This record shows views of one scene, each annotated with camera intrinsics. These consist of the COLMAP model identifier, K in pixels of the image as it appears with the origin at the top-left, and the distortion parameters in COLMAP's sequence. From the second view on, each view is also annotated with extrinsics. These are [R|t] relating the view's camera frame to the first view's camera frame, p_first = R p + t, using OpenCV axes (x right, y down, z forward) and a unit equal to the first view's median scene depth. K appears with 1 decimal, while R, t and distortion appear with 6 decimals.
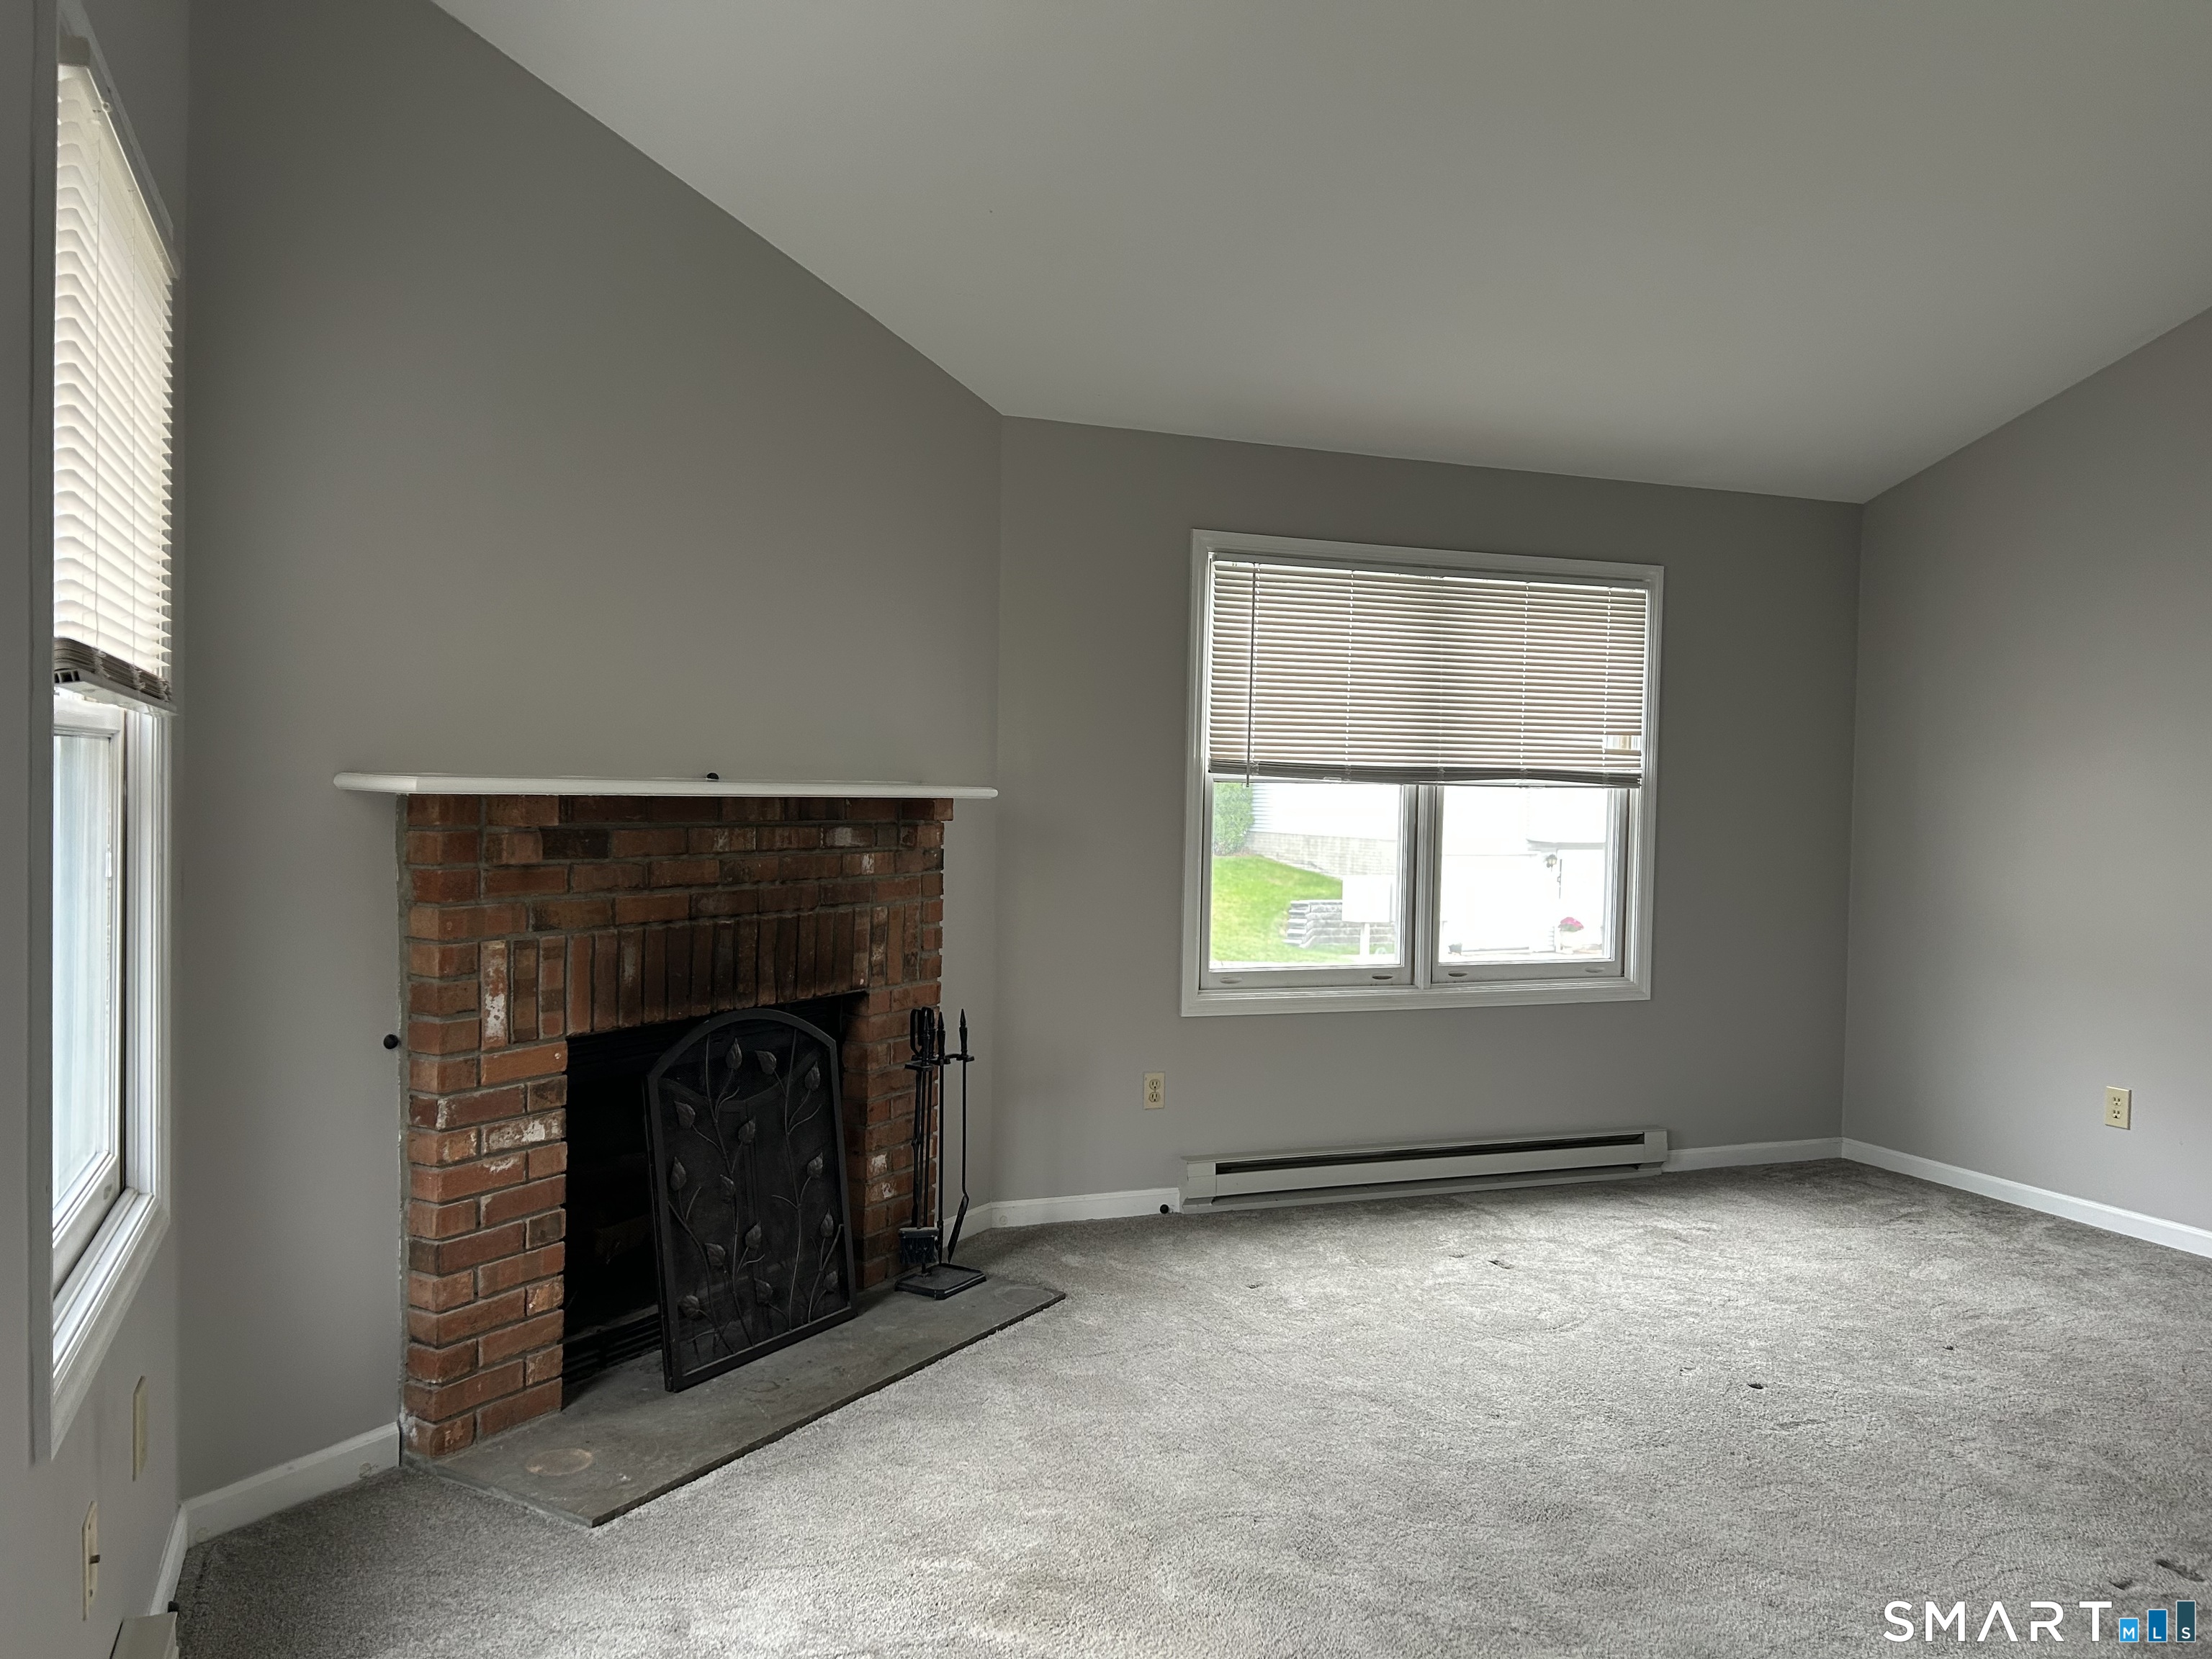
lens RADIAL K [[1639.3, 0, 1106.0], [0, 1639.3, 829.5], [0, 0, 1]] dist [0.168506, -0.455855]
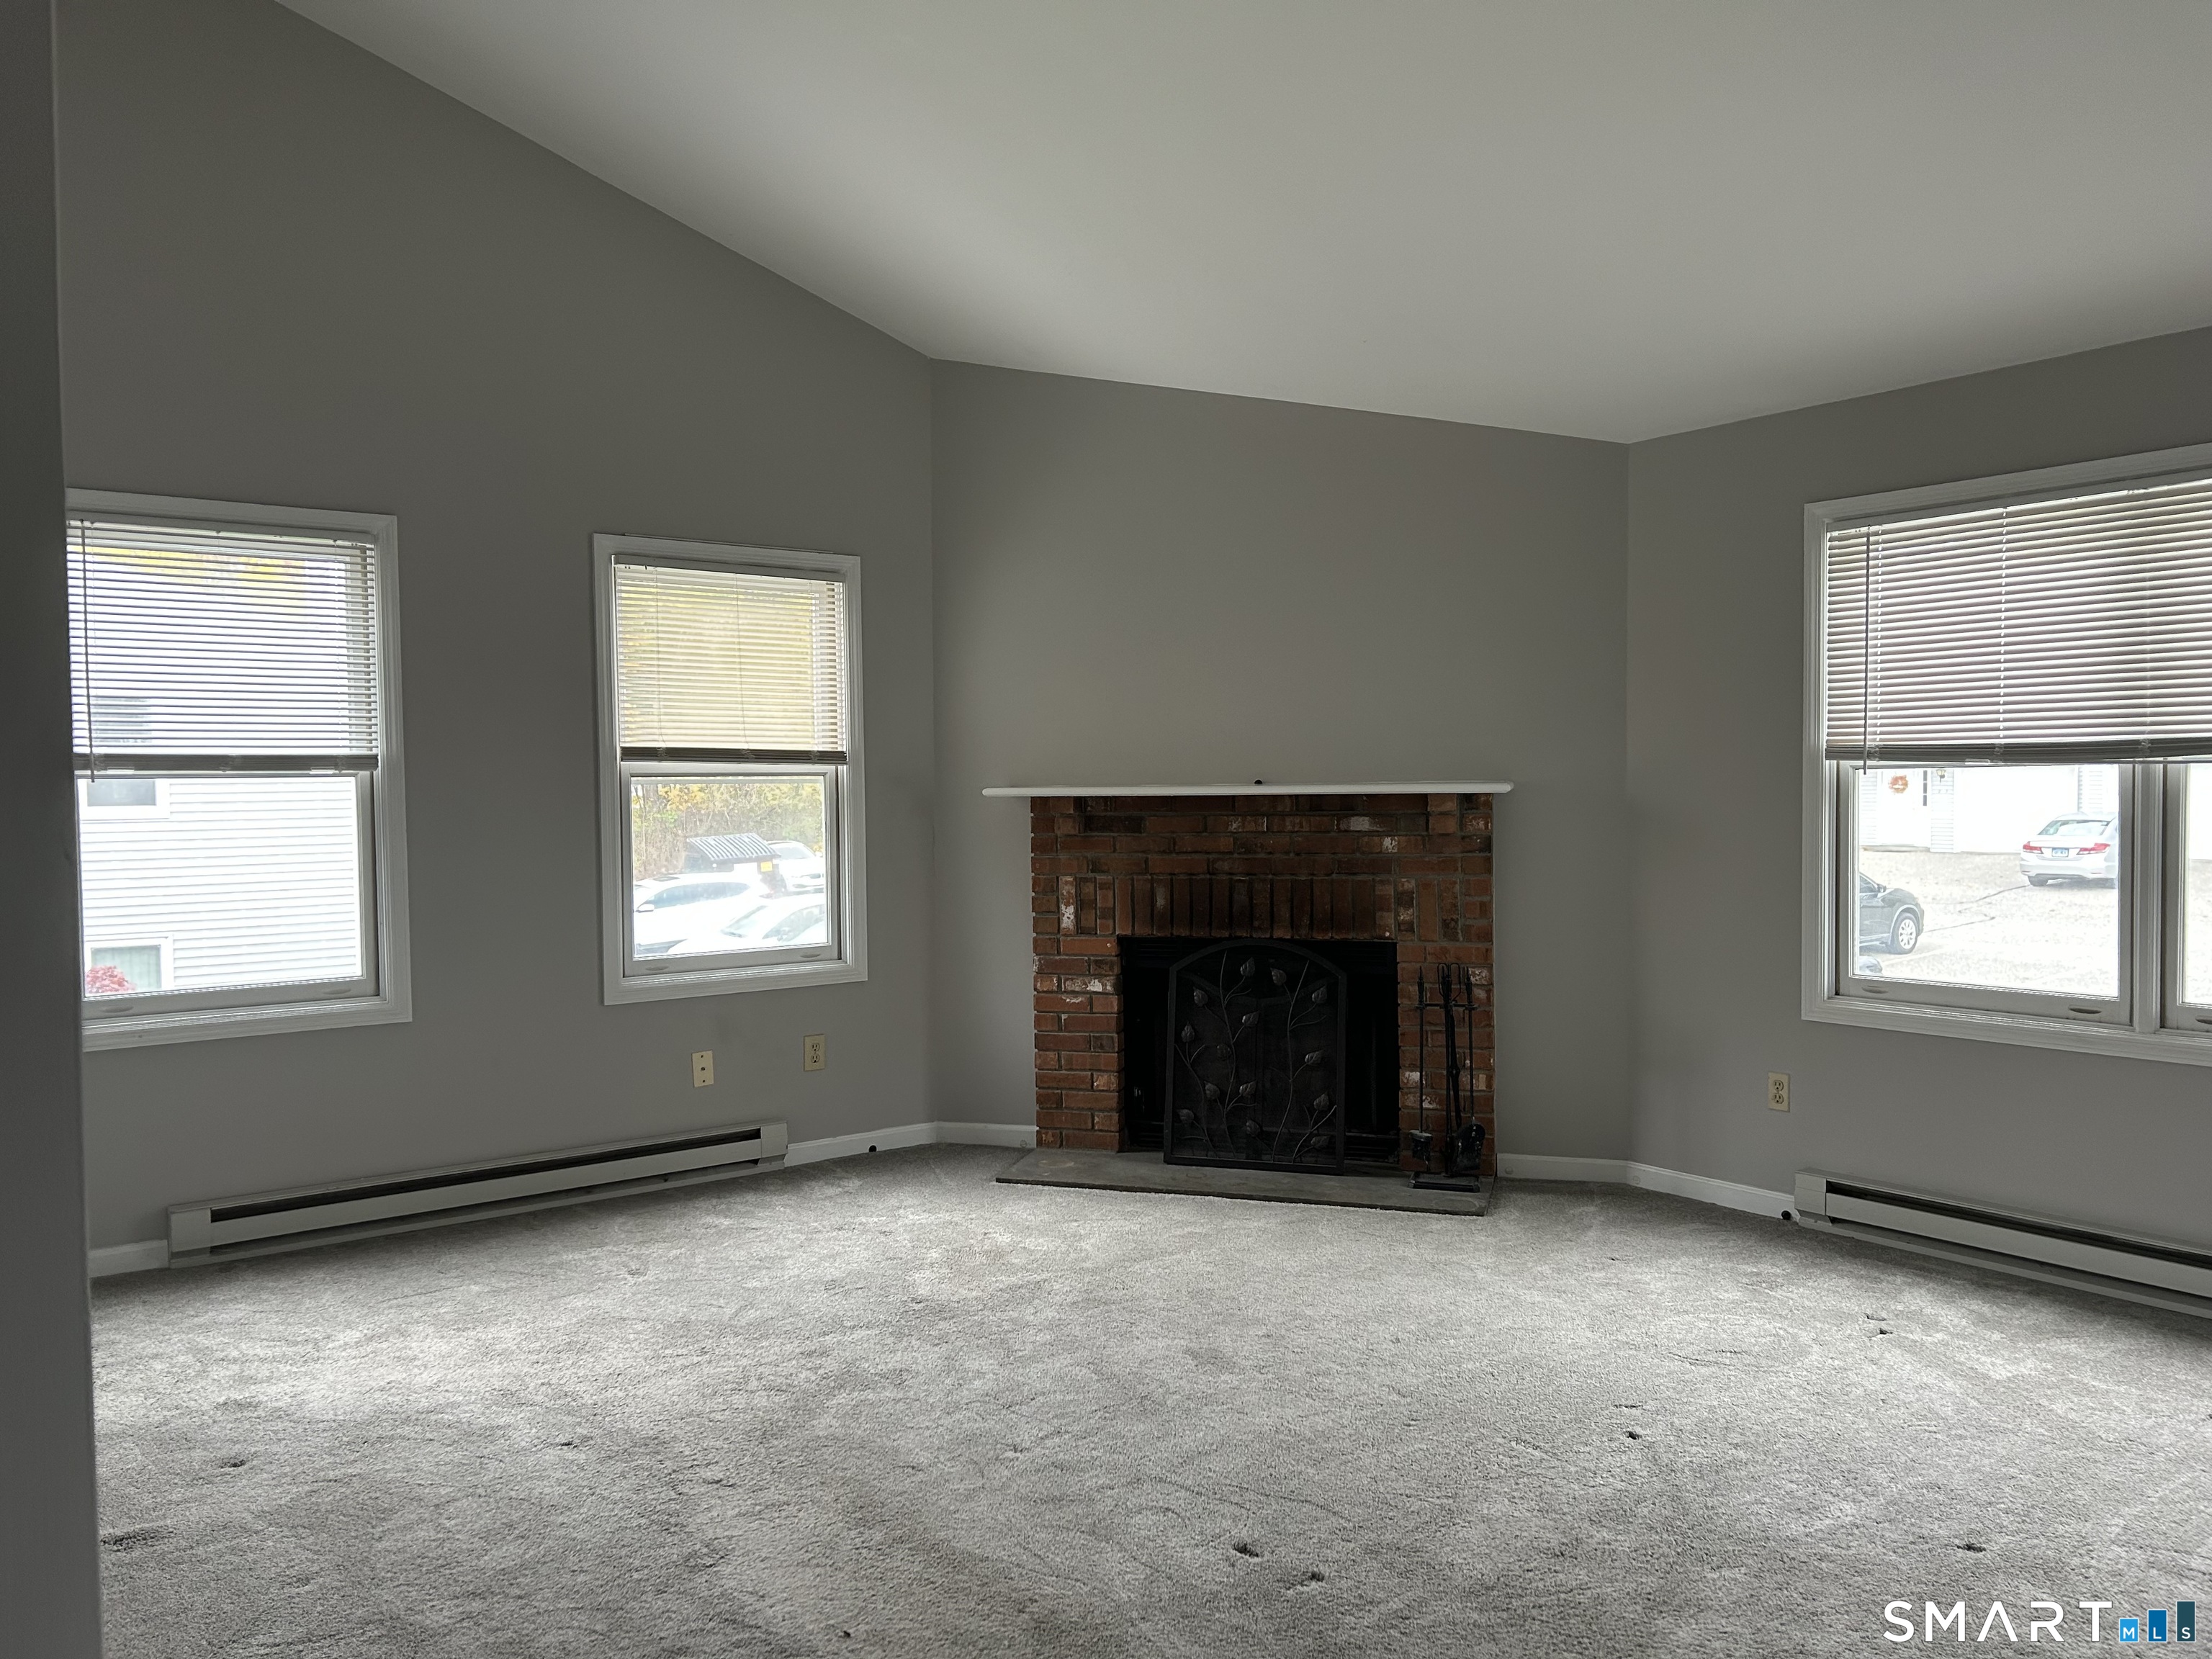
lens RADIAL K [[1650.0, 0, 1106.0], [0, 1650.0, 829.5], [0, 0, 1]] dist [-0.002133, -0.003180]
pose [[0.222398, -0.001208, -0.974955, 1.196182], [-0.013563, 0.999899, -0.004332, 0.019327], [0.974862, 0.014187, 0.222360, 0.536393]]
